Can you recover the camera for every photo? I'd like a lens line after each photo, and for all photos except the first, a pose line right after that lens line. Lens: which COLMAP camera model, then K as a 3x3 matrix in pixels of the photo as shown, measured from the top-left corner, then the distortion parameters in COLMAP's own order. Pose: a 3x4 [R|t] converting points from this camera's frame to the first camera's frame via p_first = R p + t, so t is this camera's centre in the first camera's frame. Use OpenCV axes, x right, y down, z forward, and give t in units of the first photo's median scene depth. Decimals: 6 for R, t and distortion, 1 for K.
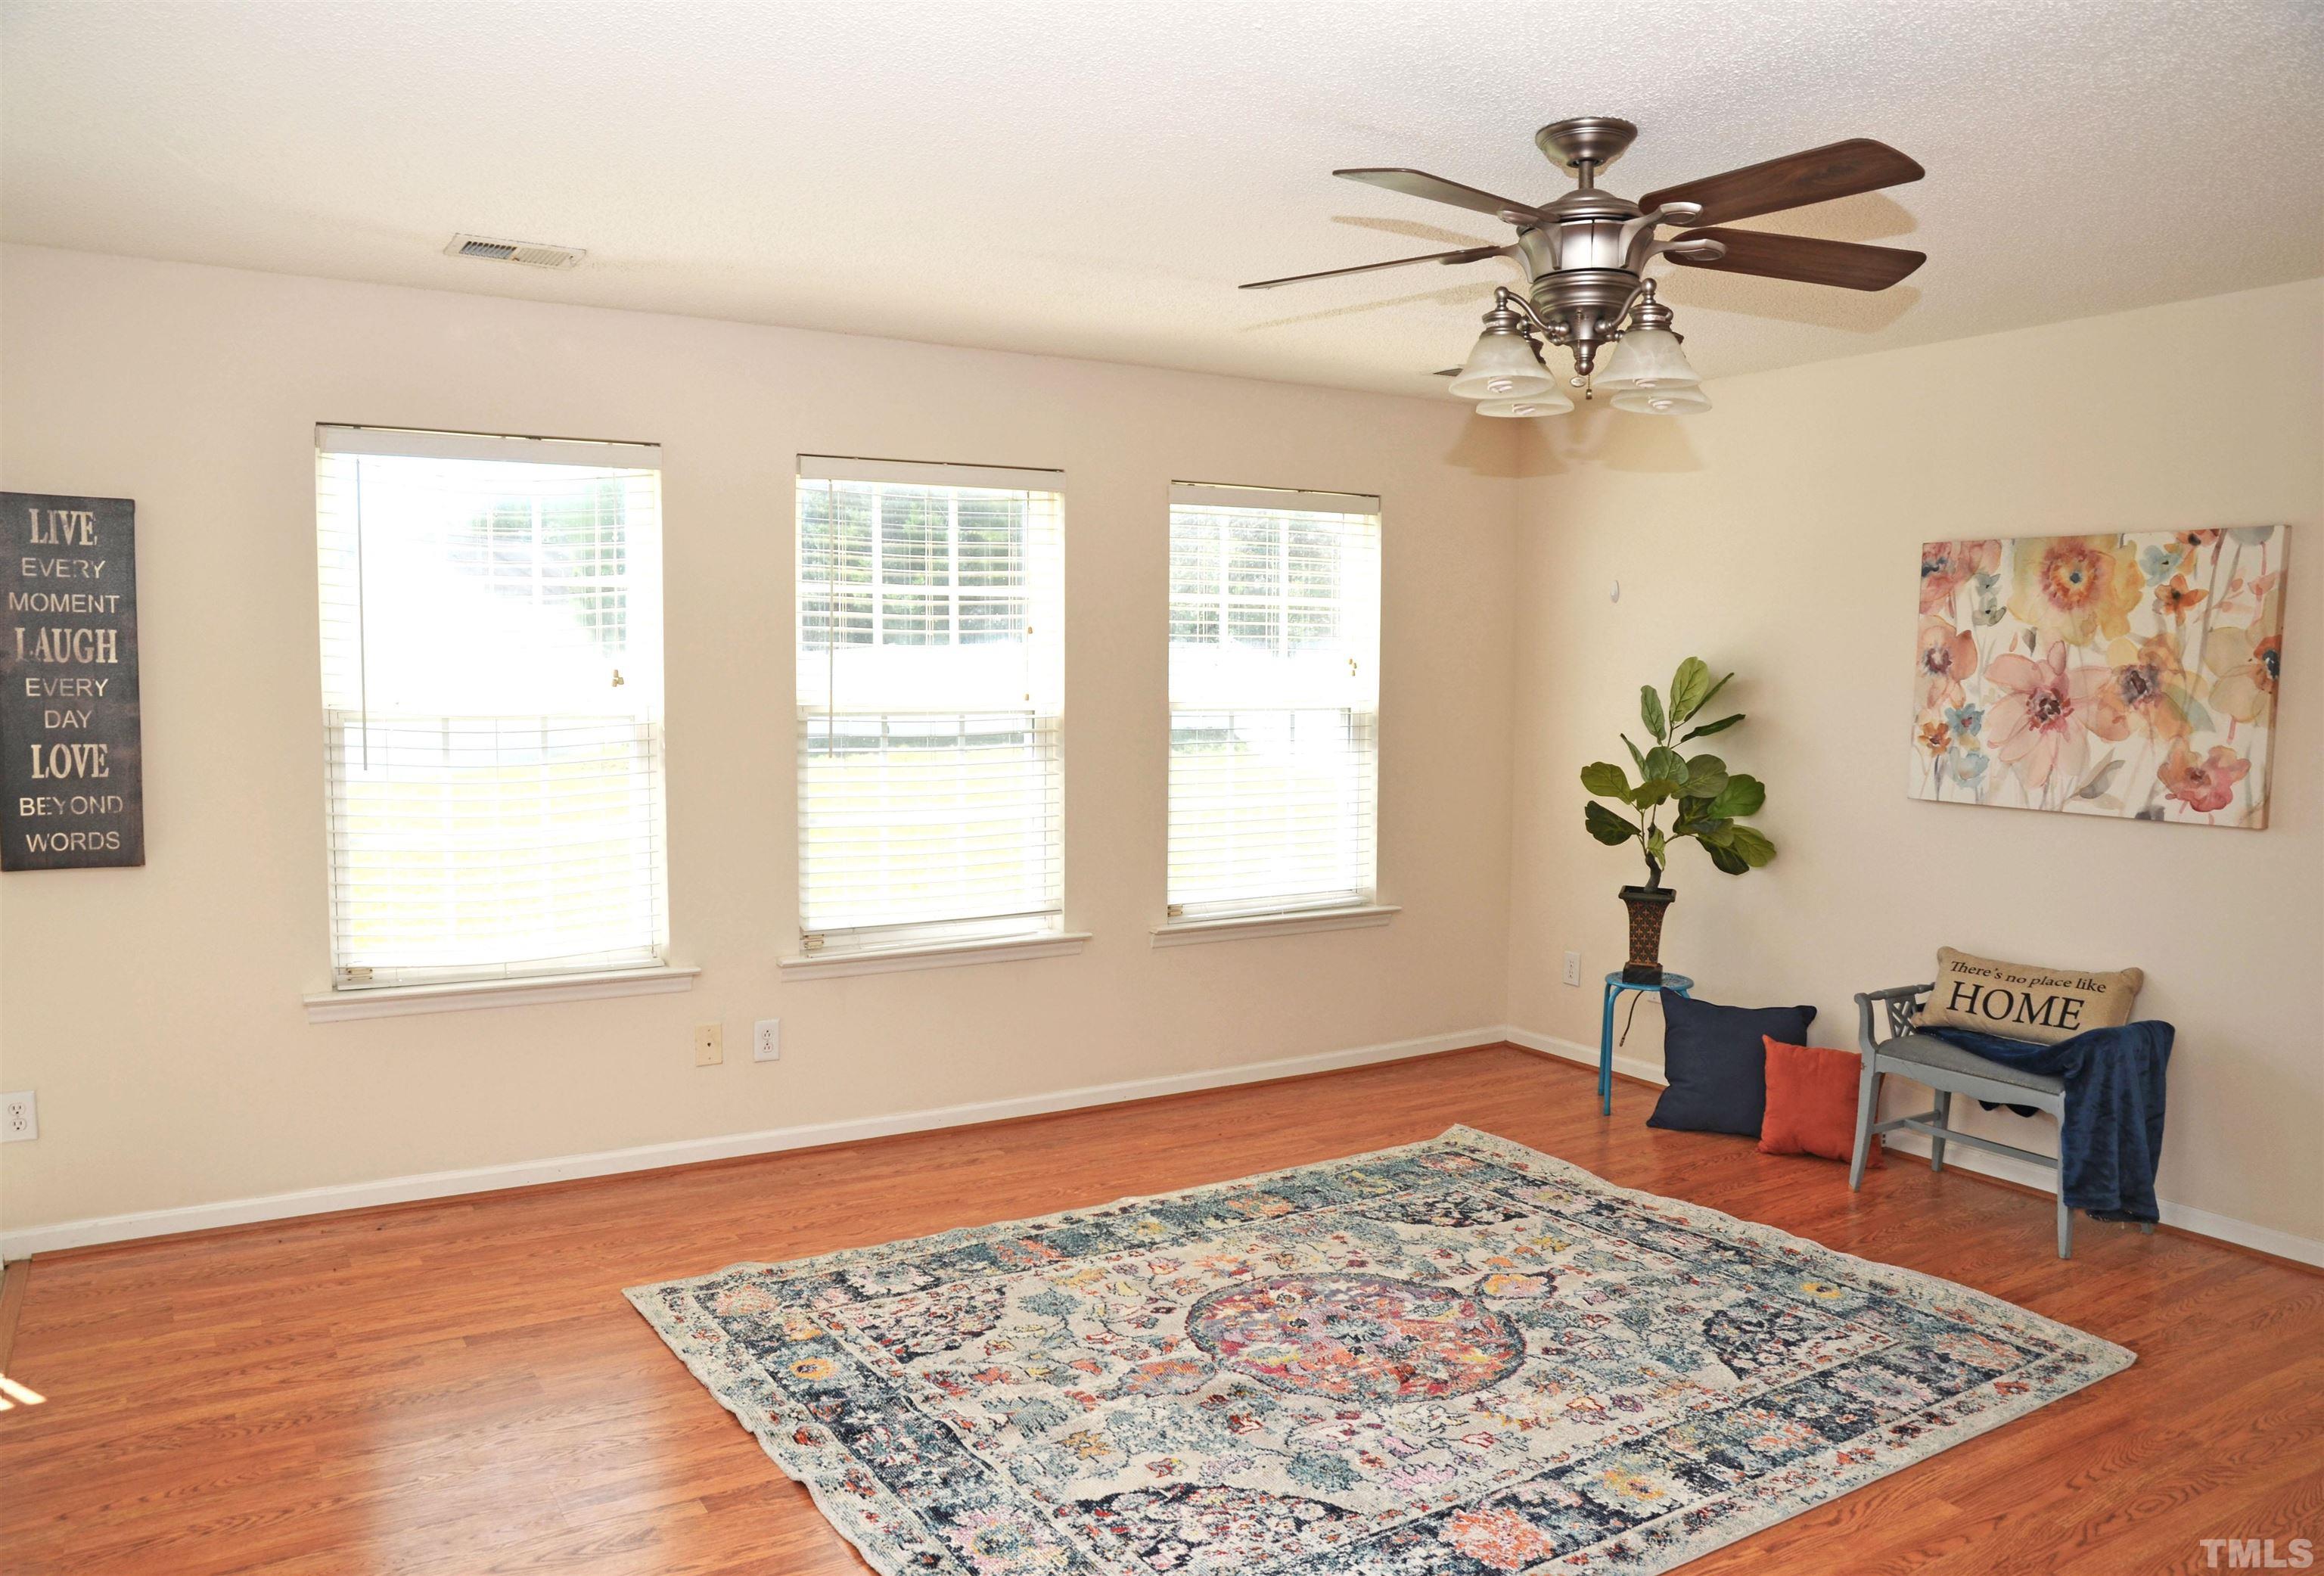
lens RADIAL K [[1671.3, 0, 1155.4], [0, 1671.3, 808.5], [0, 0, 1]] dist [-0.111710, 0.092925]
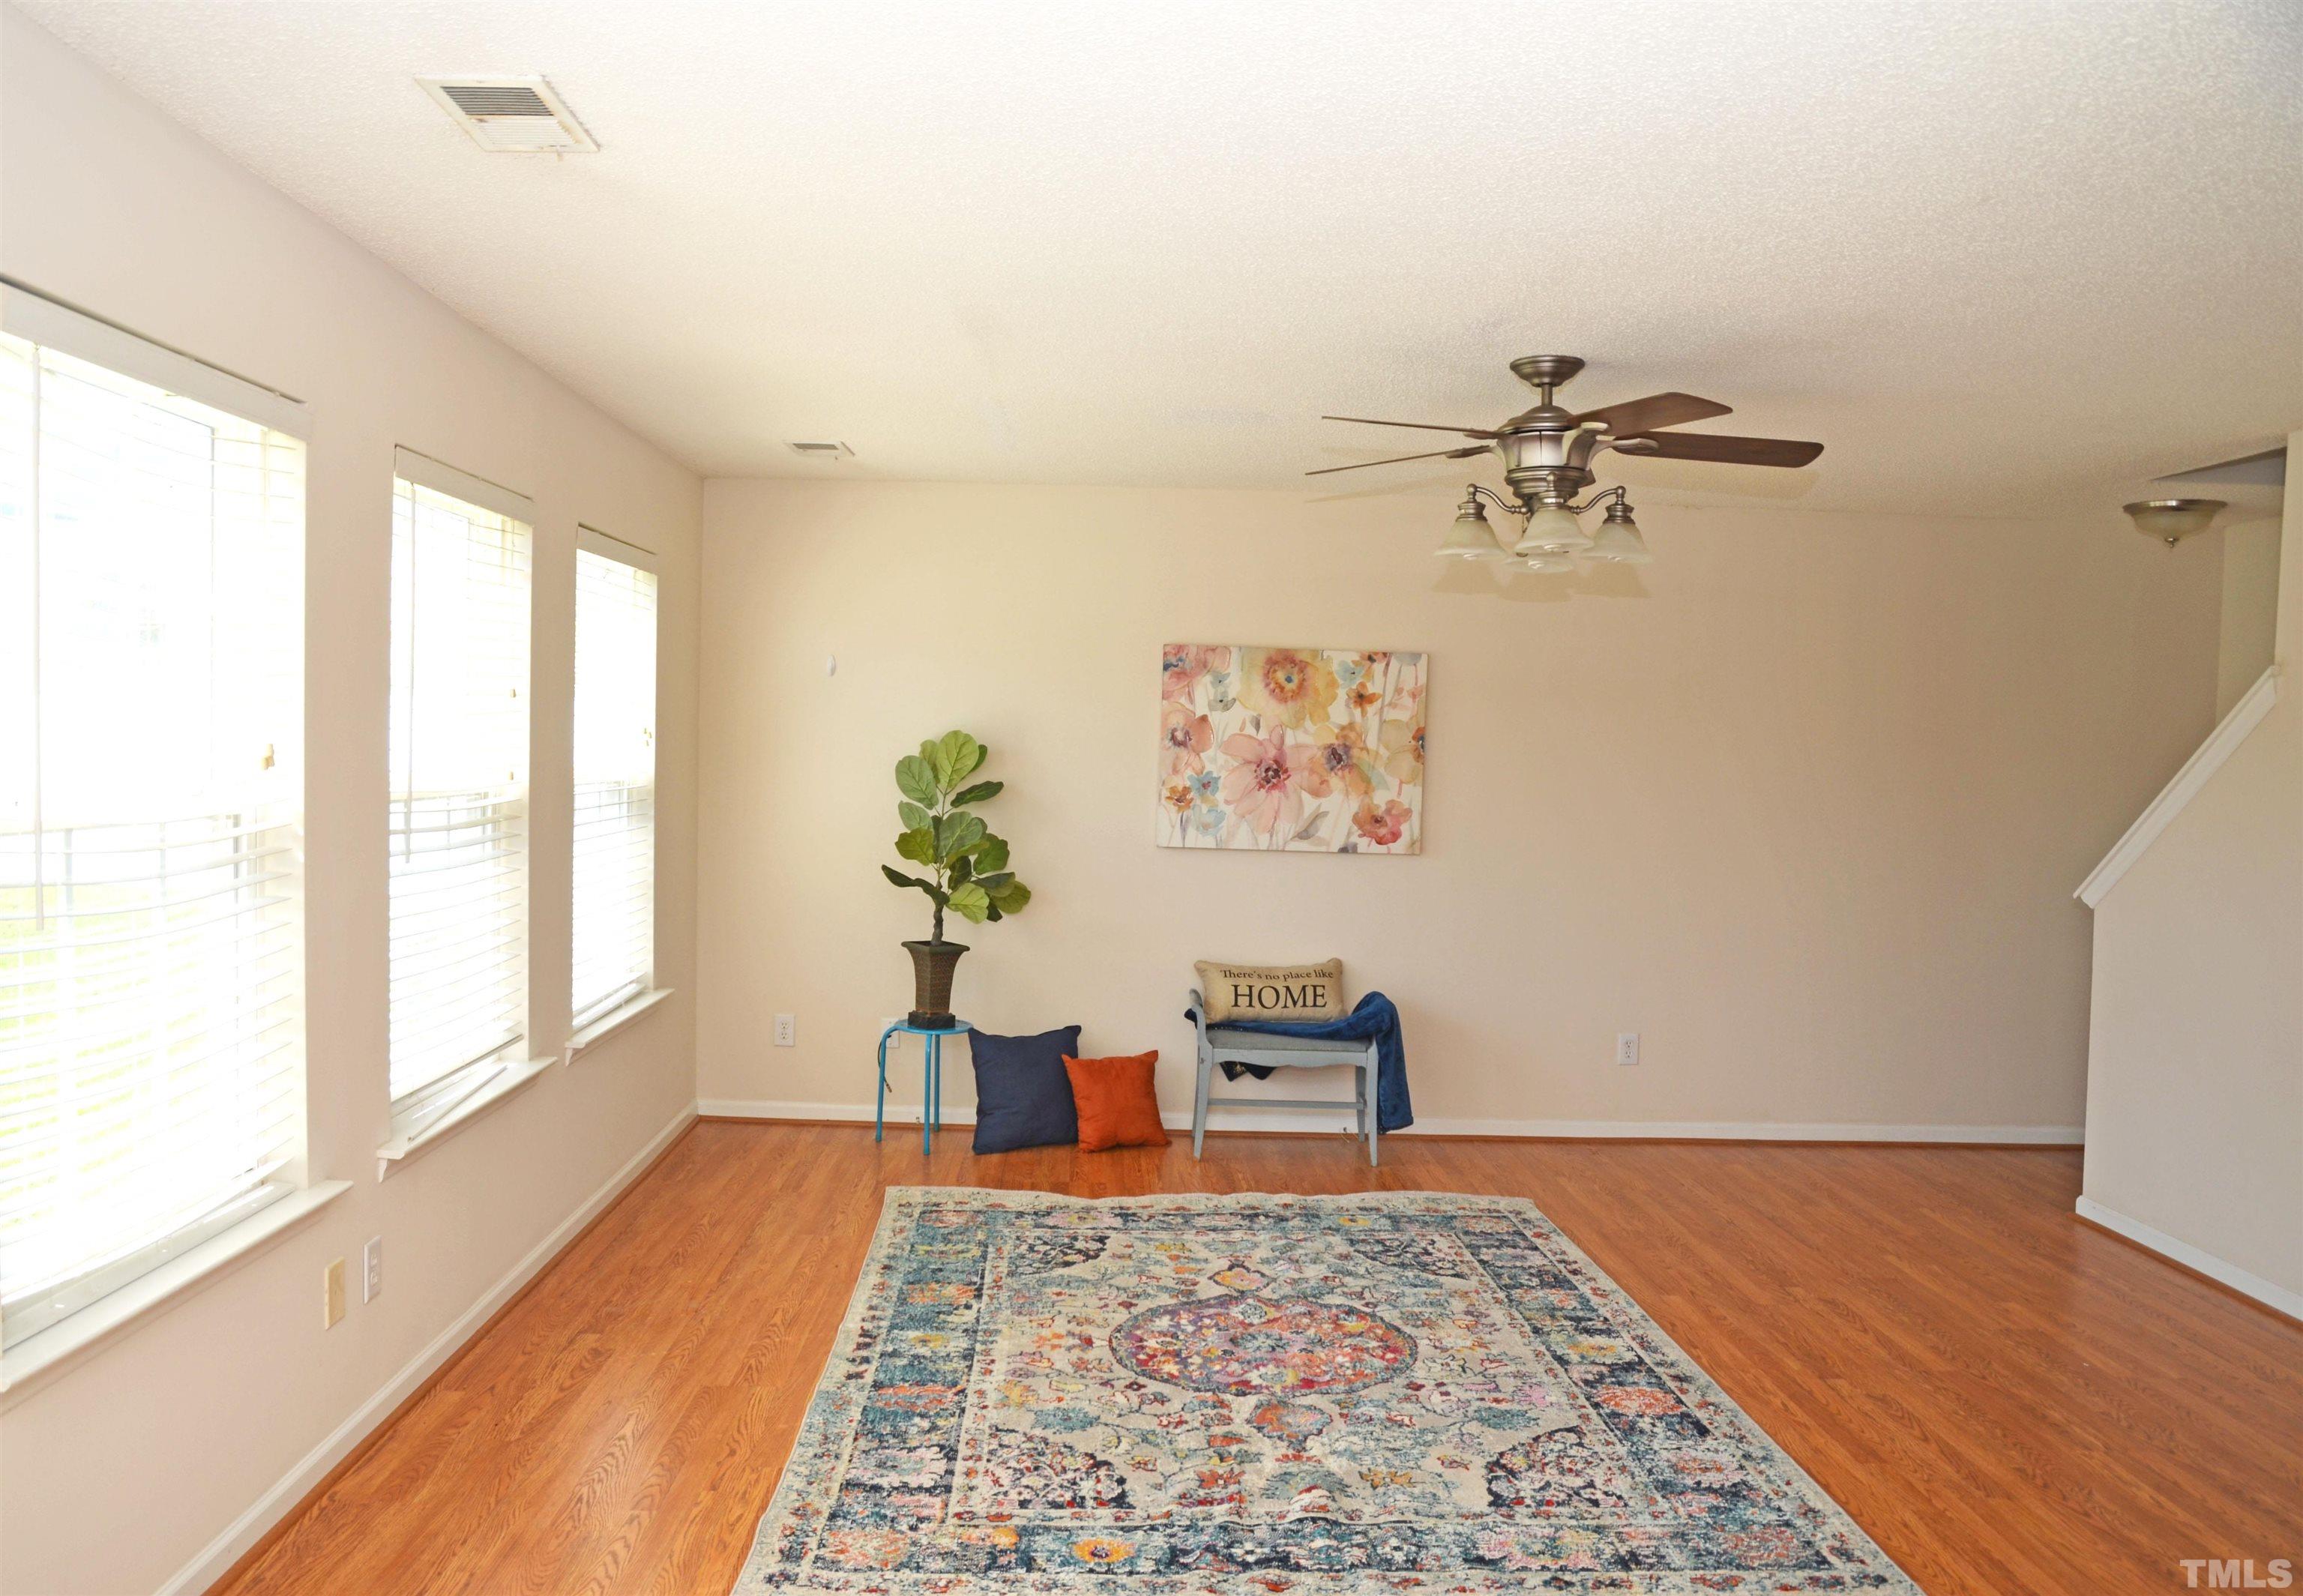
lens RADIAL K [[1675.8, 0, 1103.0], [0, 1675.8, 831.5], [0, 0, 1]] dist [-0.118154, 0.106823]
pose [[0.519748, -0.040152, 0.853376, -0.776593], [0.052461, 0.998510, 0.015029, -0.046455], [-0.852708, 0.036958, 0.521079, 0.435009]]
